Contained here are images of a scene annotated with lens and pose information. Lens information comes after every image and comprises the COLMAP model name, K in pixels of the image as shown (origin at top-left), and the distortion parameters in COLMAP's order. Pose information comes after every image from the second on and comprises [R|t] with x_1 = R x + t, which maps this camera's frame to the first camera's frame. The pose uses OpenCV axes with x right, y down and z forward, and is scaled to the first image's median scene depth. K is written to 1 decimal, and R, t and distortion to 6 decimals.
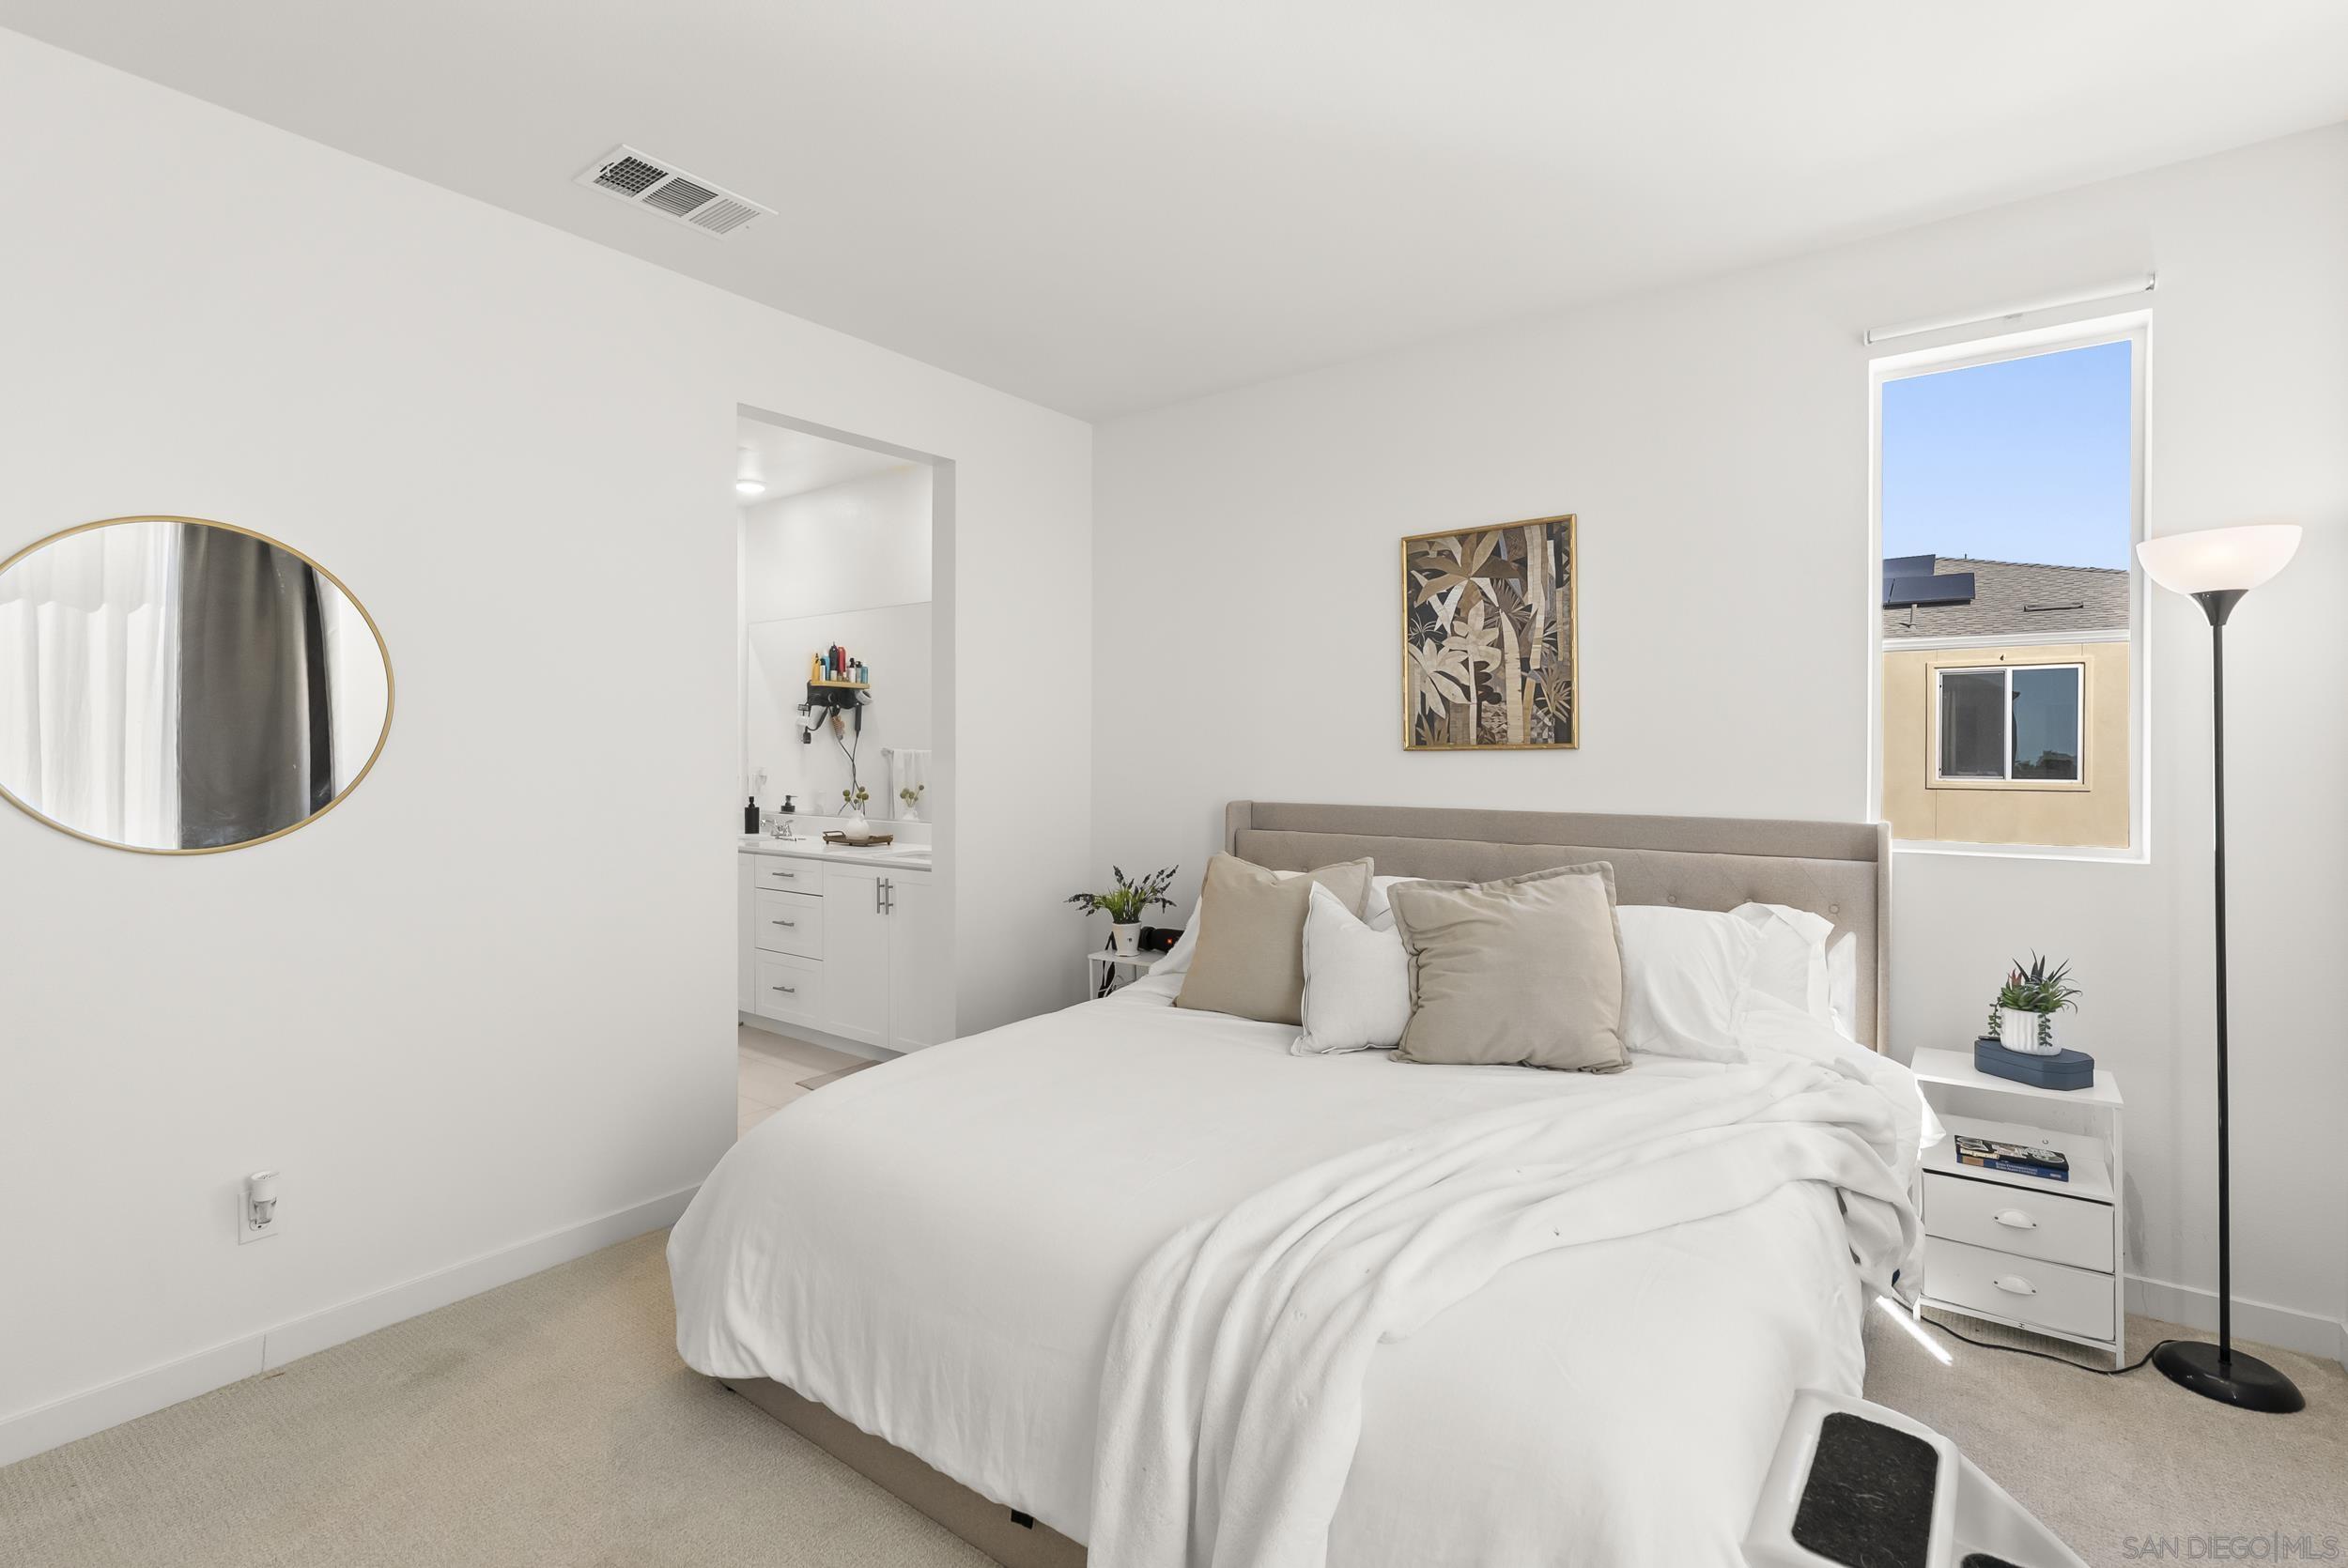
lens RADIAL K [[1072.8, 0, 1173.1], [0, 1072.8, 768.7], [0, 0, 1]] dist [-0.012141, 0.005794]
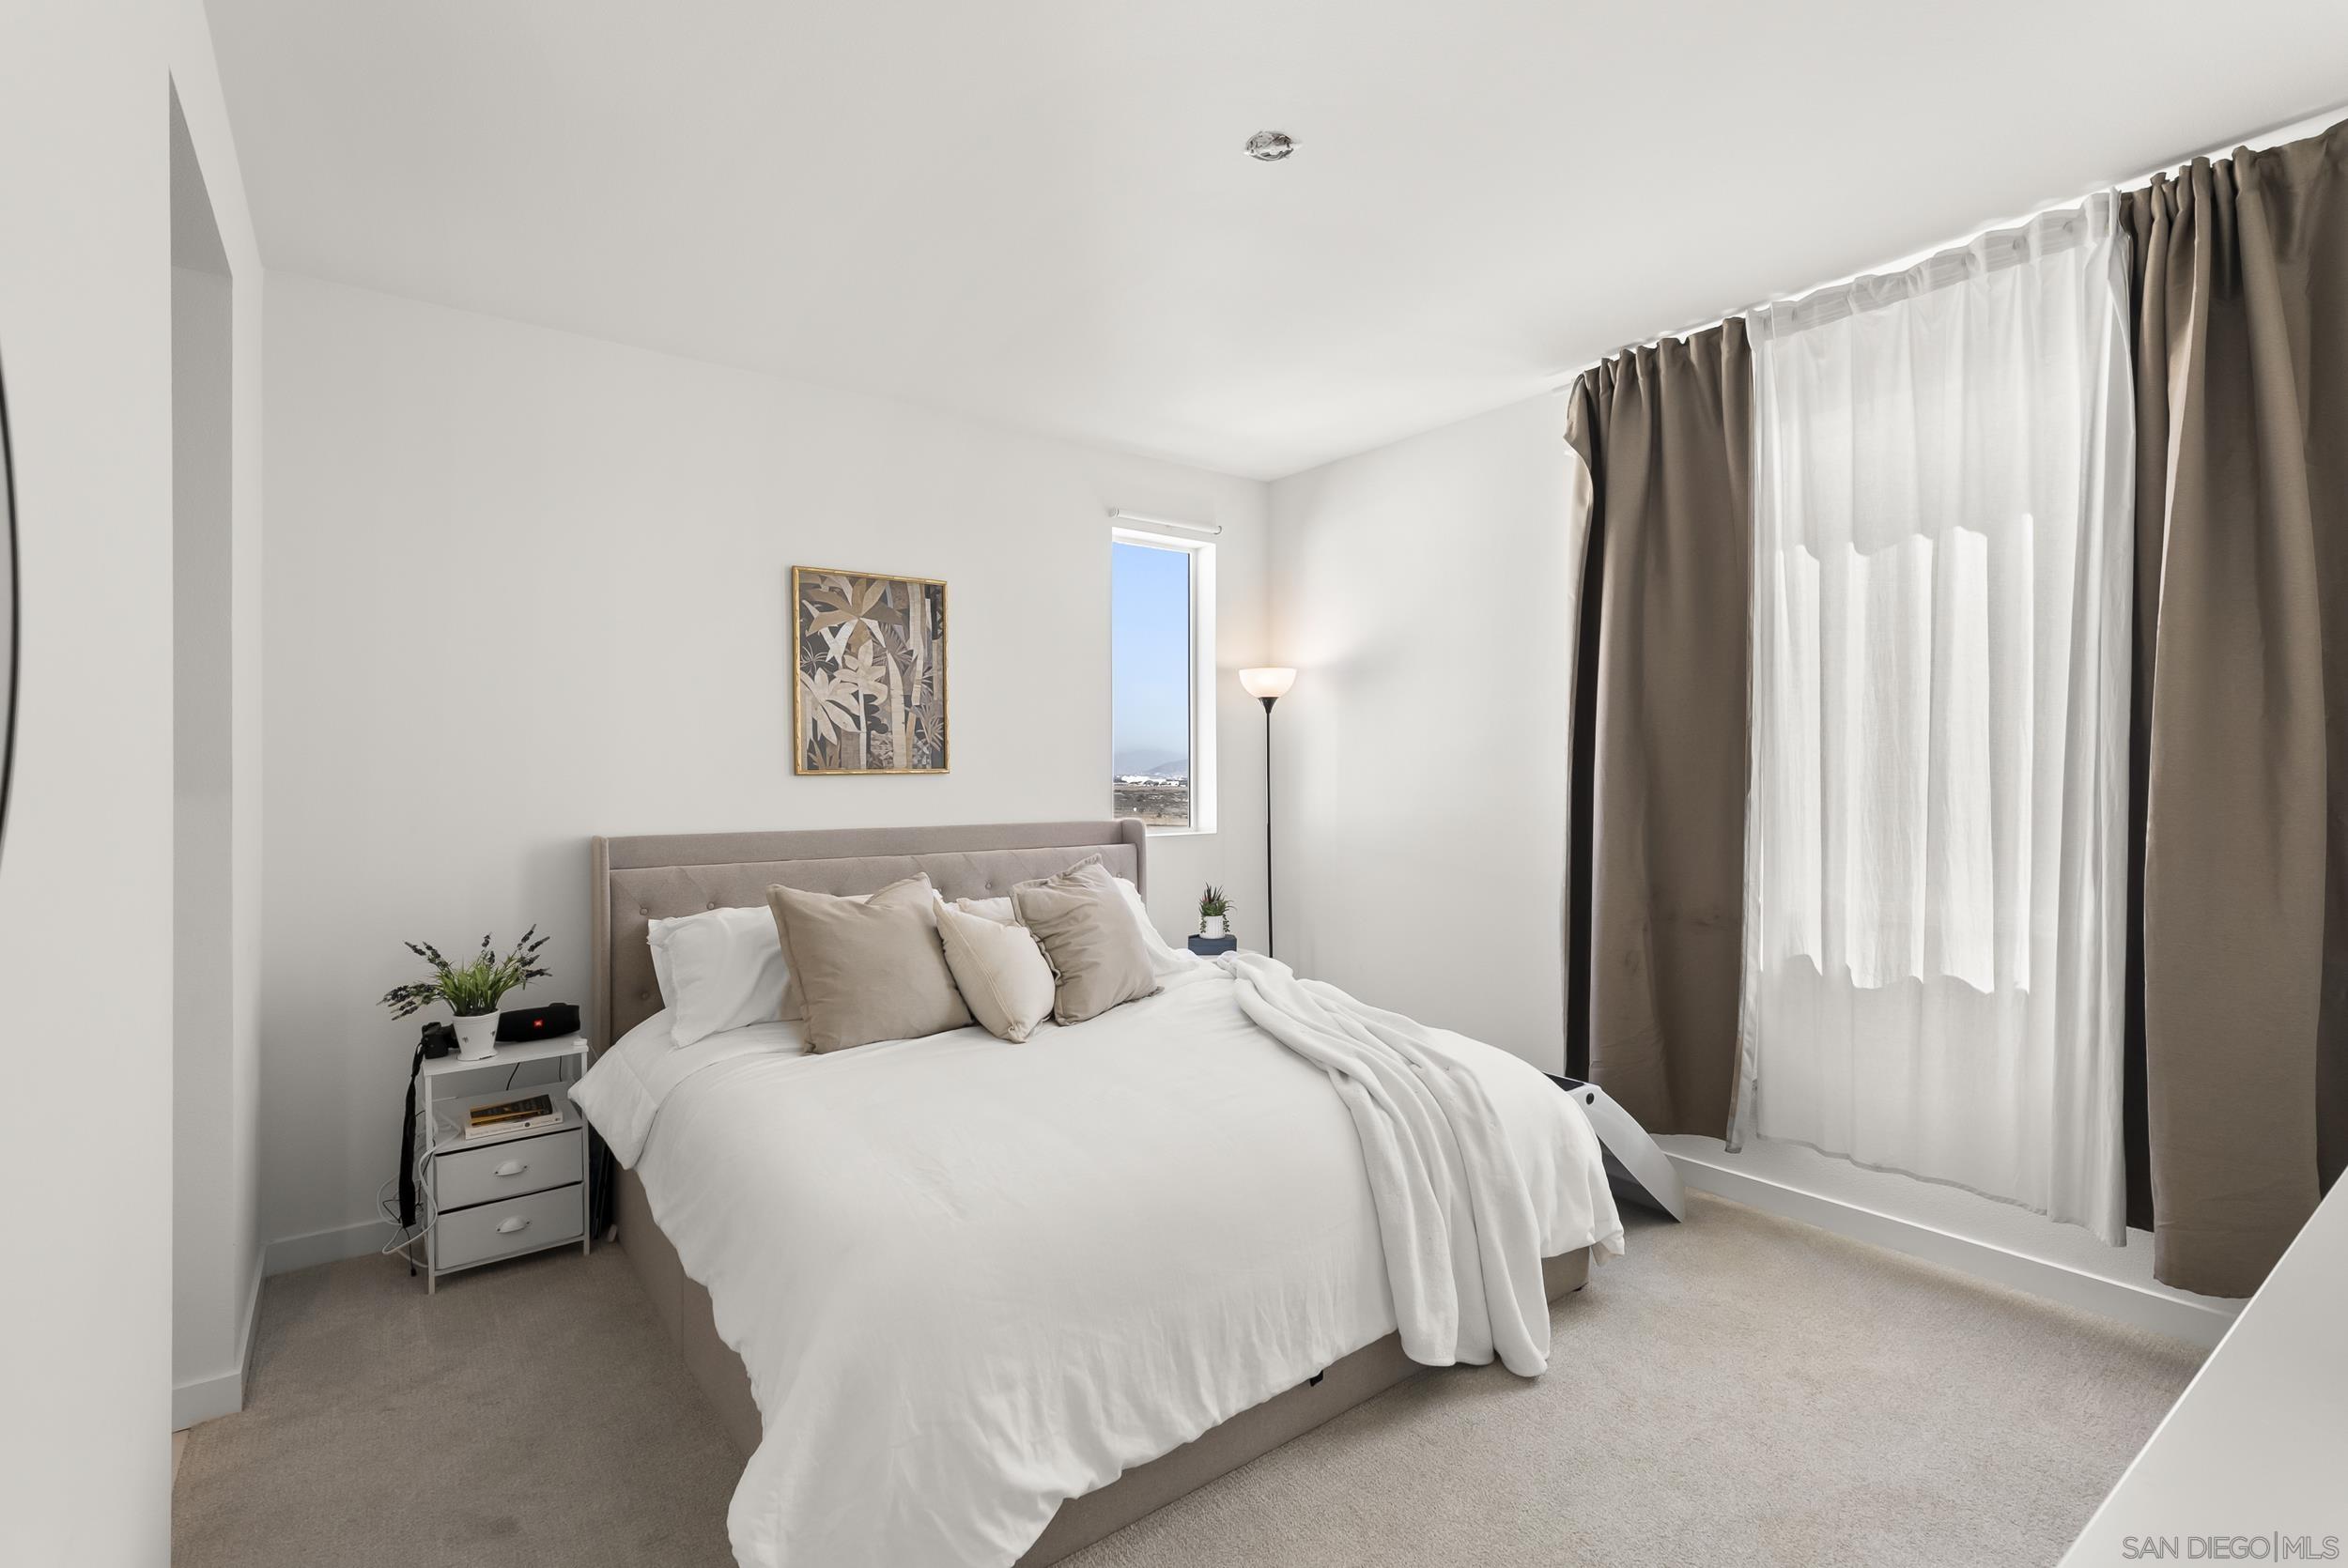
lens RADIAL K [[1072.8, 0, 1177.5], [0, 1072.8, 773.3], [0, 0, 1]] dist [-0.012141, 0.005794]
pose [[0.270825, -0.003810, 0.962621, -0.690436], [0.018408, 0.999830, -0.001221, -0.011263], [-0.962453, 0.018051, 0.270849, 0.390506]]
